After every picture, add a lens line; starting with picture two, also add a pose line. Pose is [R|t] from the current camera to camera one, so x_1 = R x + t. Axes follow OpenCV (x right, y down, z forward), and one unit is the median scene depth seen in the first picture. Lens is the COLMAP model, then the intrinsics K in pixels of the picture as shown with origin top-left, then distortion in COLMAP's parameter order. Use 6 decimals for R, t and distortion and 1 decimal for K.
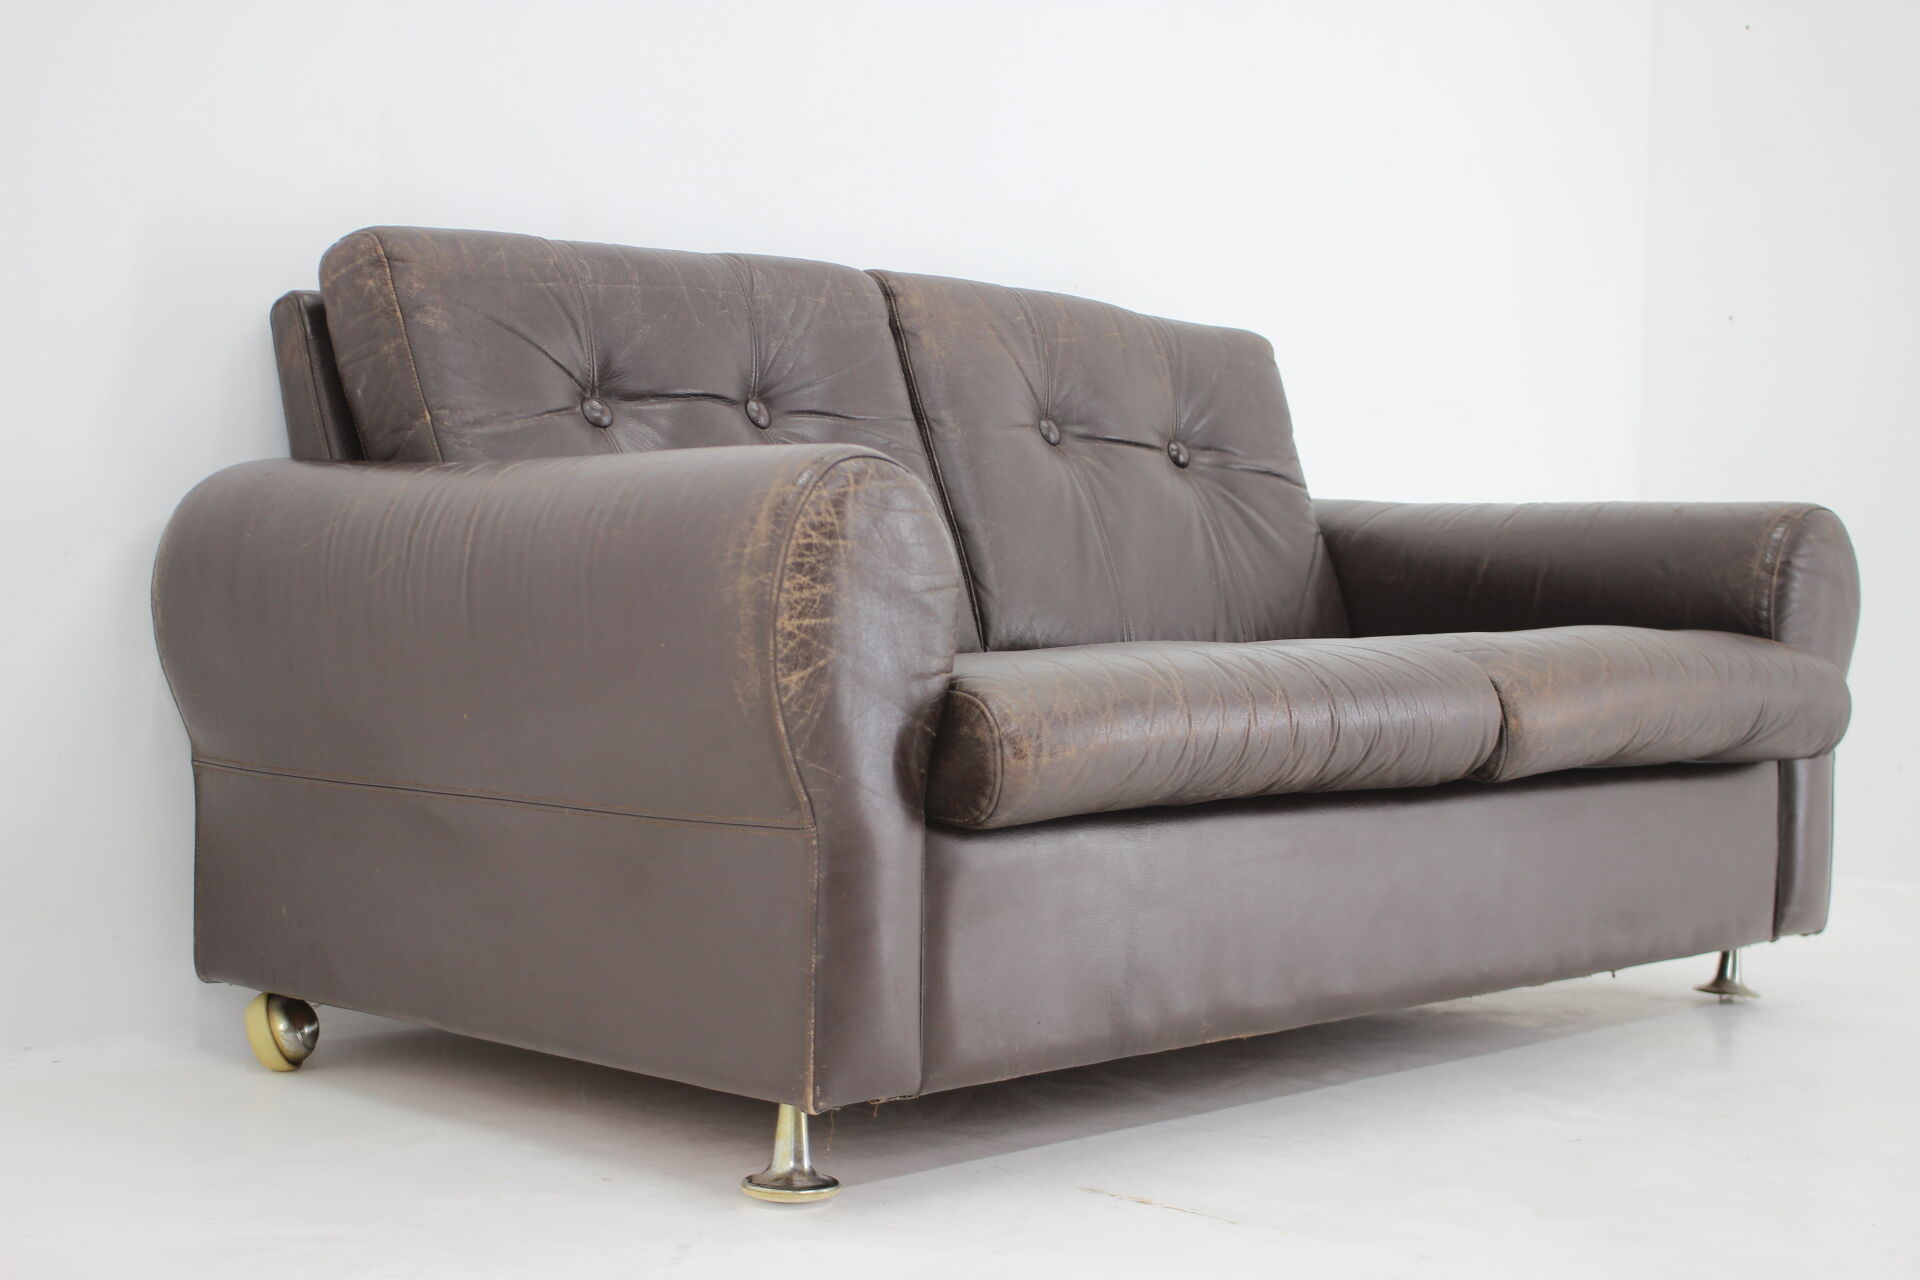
lens RADIAL K [[2918.3, 0, 964.5], [0, 2918.3, 641.6], [0, 0, 1]] dist [-0.111784, 0.000000]
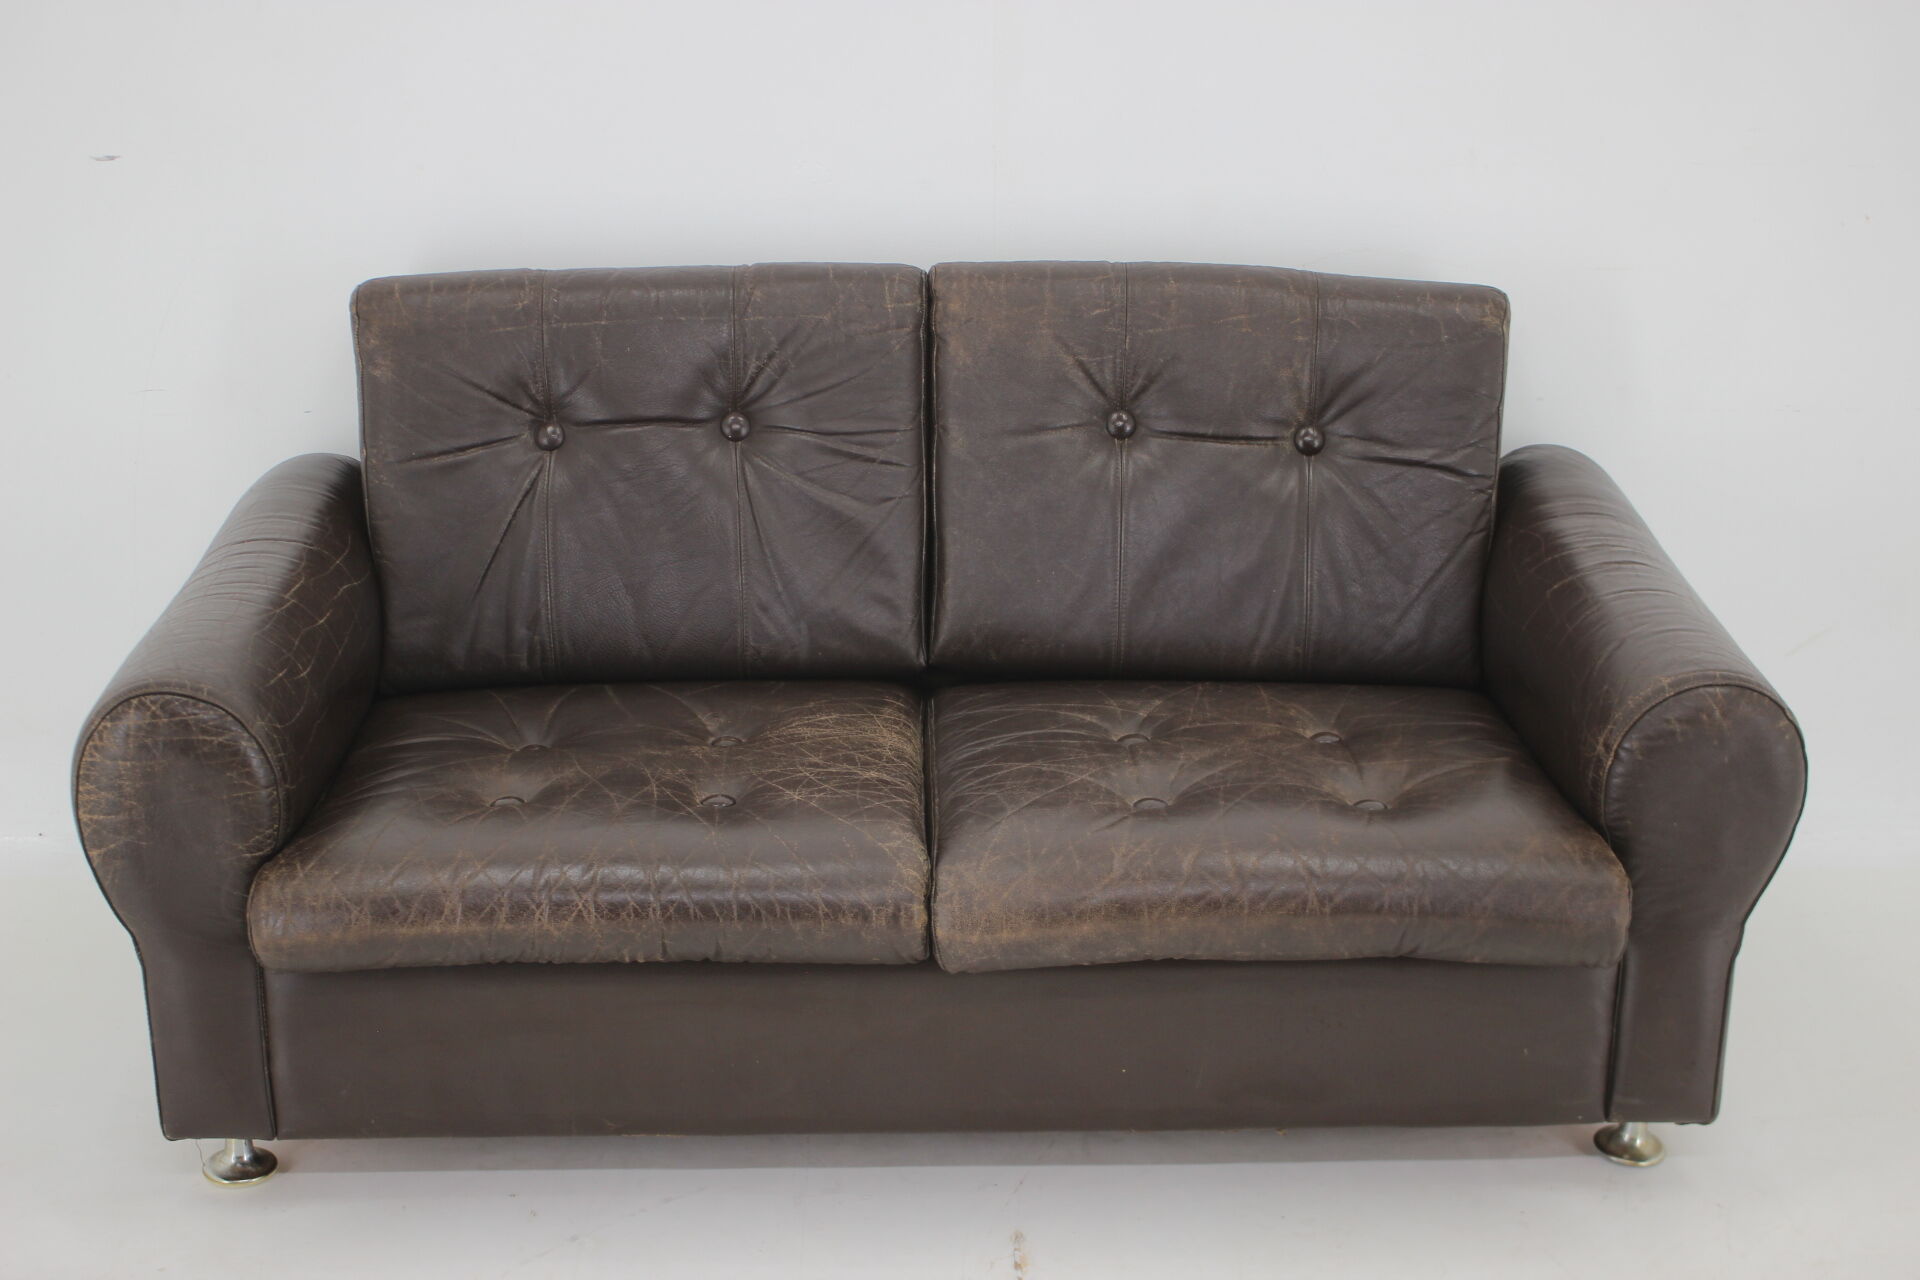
lens RADIAL K [[2977.8, 0, 956.5], [0, 2977.8, 644.2], [0, 0, 1]] dist [-0.036592, 0.000000]
pose [[0.704134, 0.219778, -0.675198, 0.829202], [-0.007796, 0.953229, 0.302147, -0.365908], [0.710024, -0.207488, 0.672915, 0.281672]]
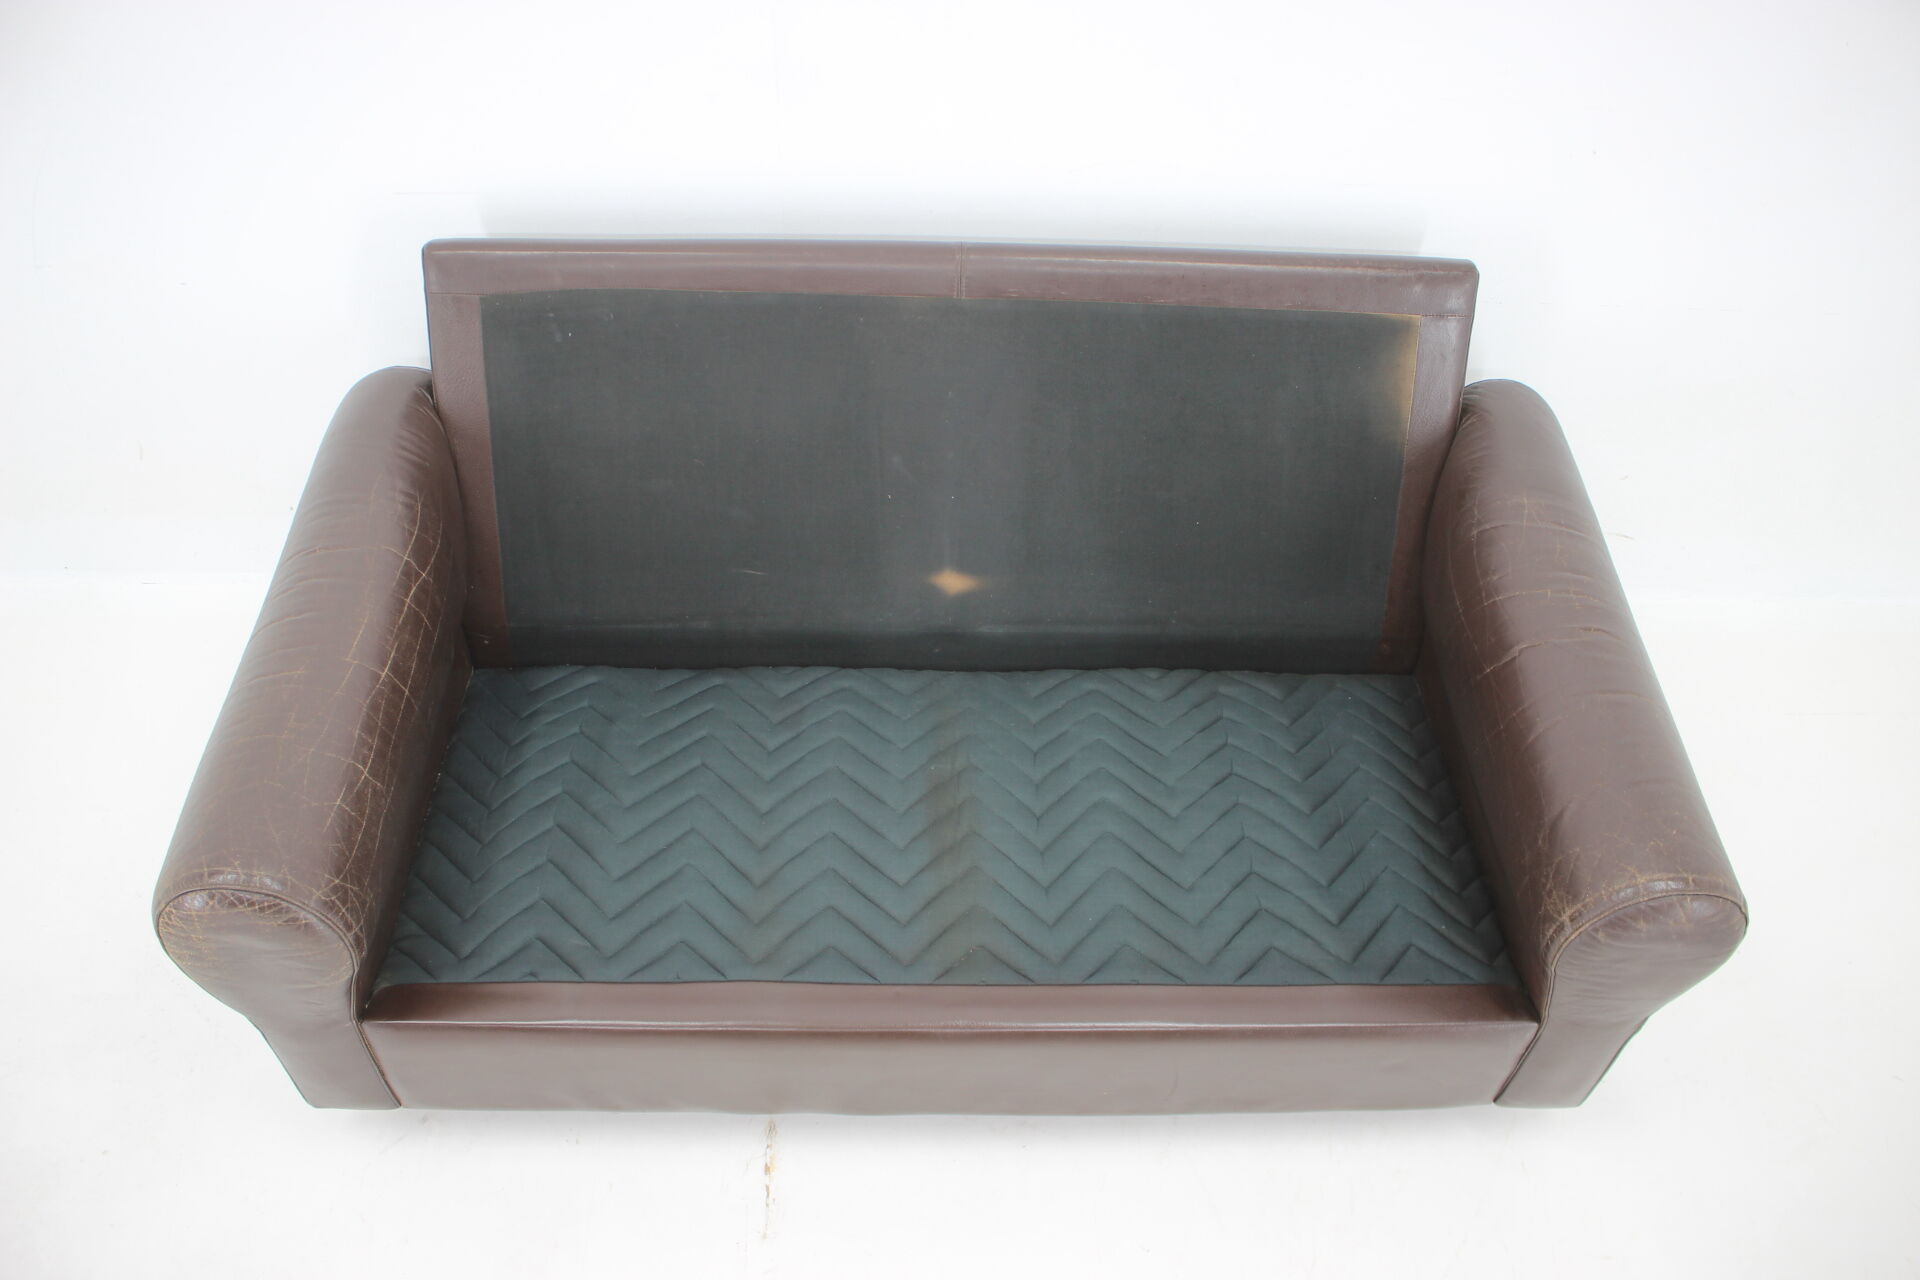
lens RADIAL K [[1611.0, 0, 958.6], [0, 1611.0, 635.1], [0, 0, 1]] dist [-0.134482, 0.090795]
pose [[0.700116, 0.527849, -0.480847, 0.373246], [-0.036531, 0.699024, 0.714164, -0.510449], [0.713094, -0.482432, 0.508681, 0.707201]]
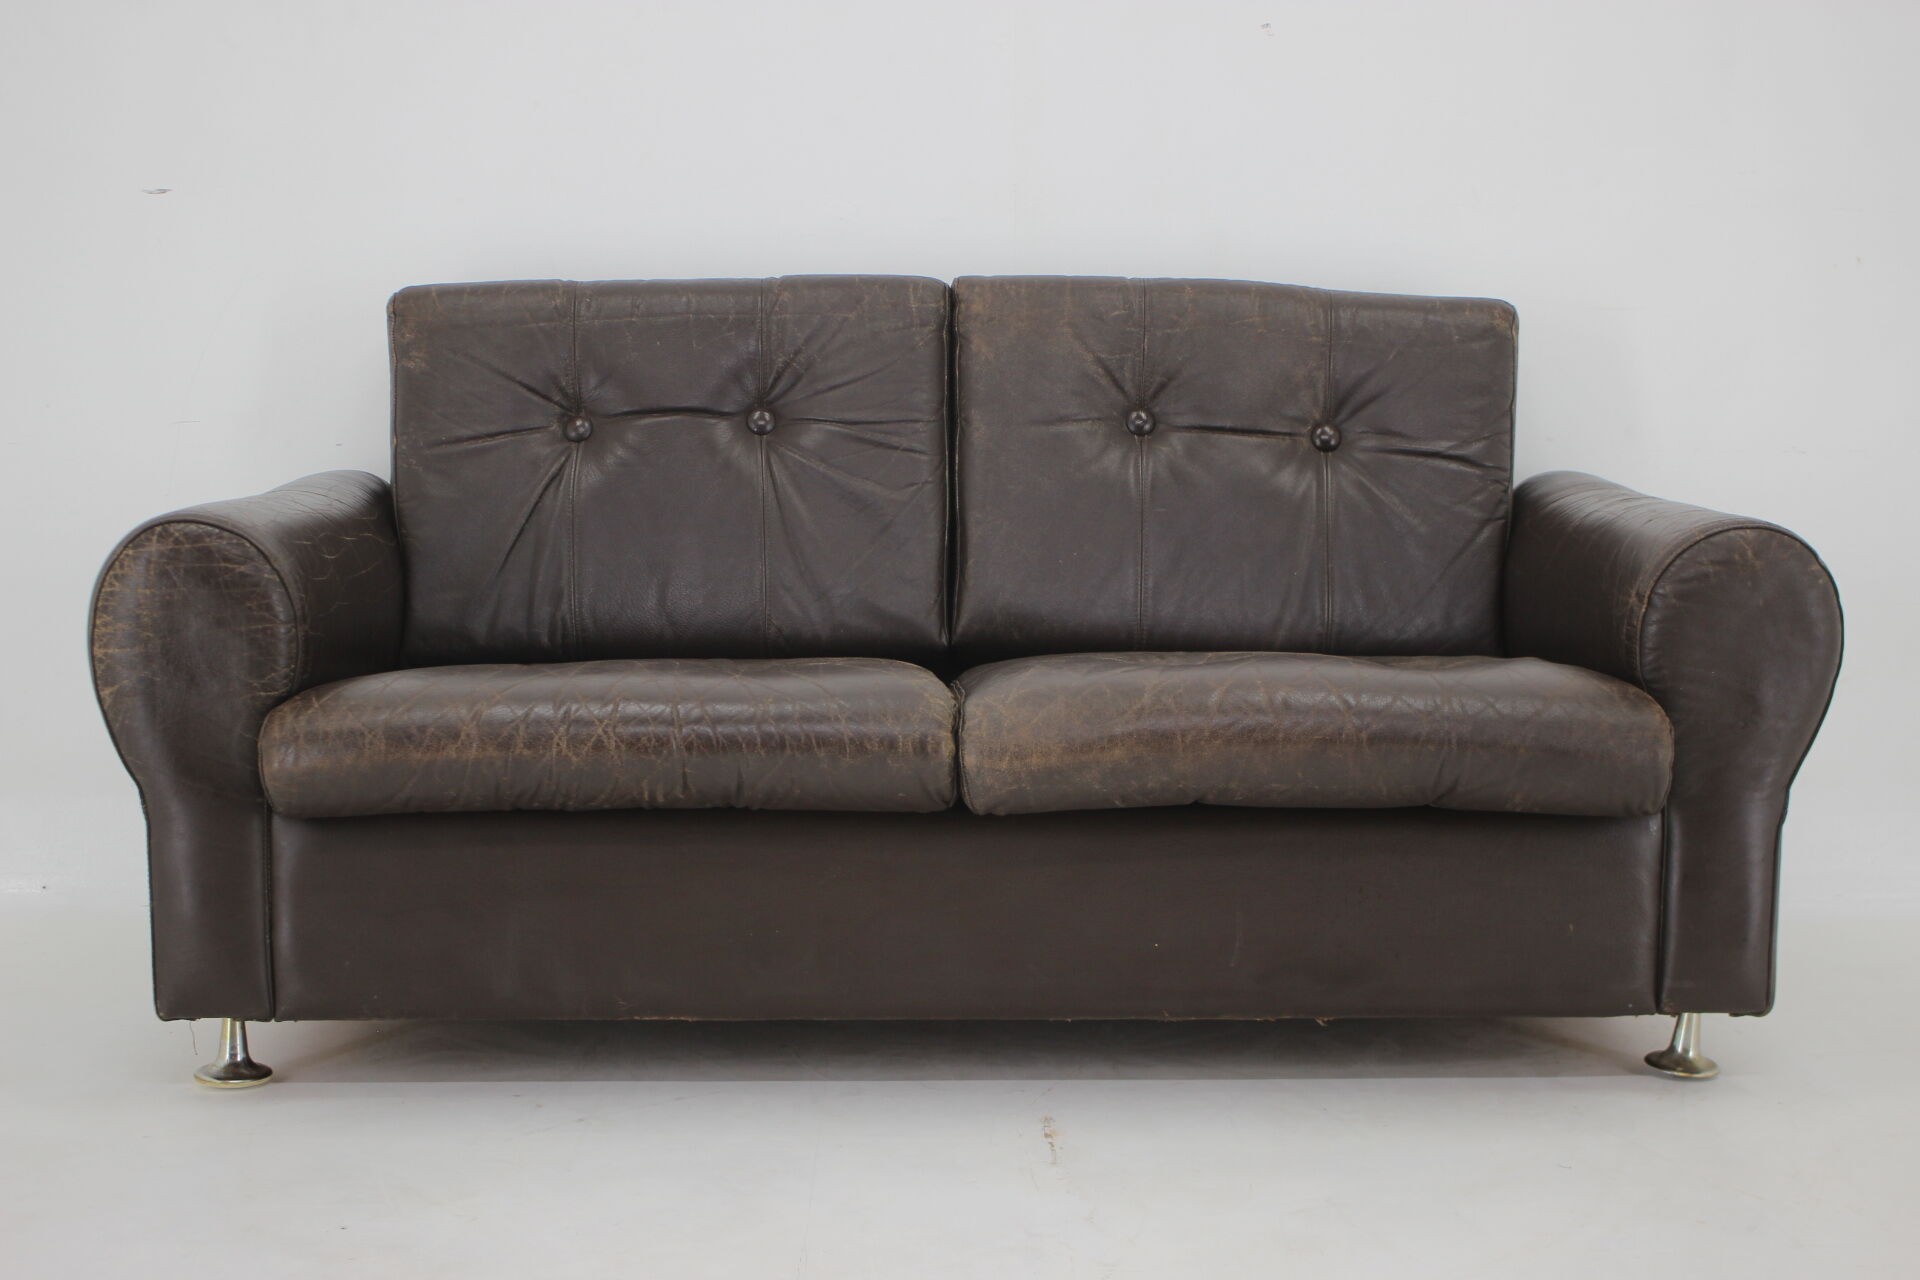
lens RADIAL K [[2905.9, 0, 956.7], [0, 2905.9, 637.7], [0, 0, 1]] dist [-0.044385, 0.000000]
pose [[0.705147, 0.061707, -0.706371, 0.839112], [-0.010922, 0.997033, 0.076196, -0.085844], [0.708977, -0.046015, 0.703729, 0.259604]]
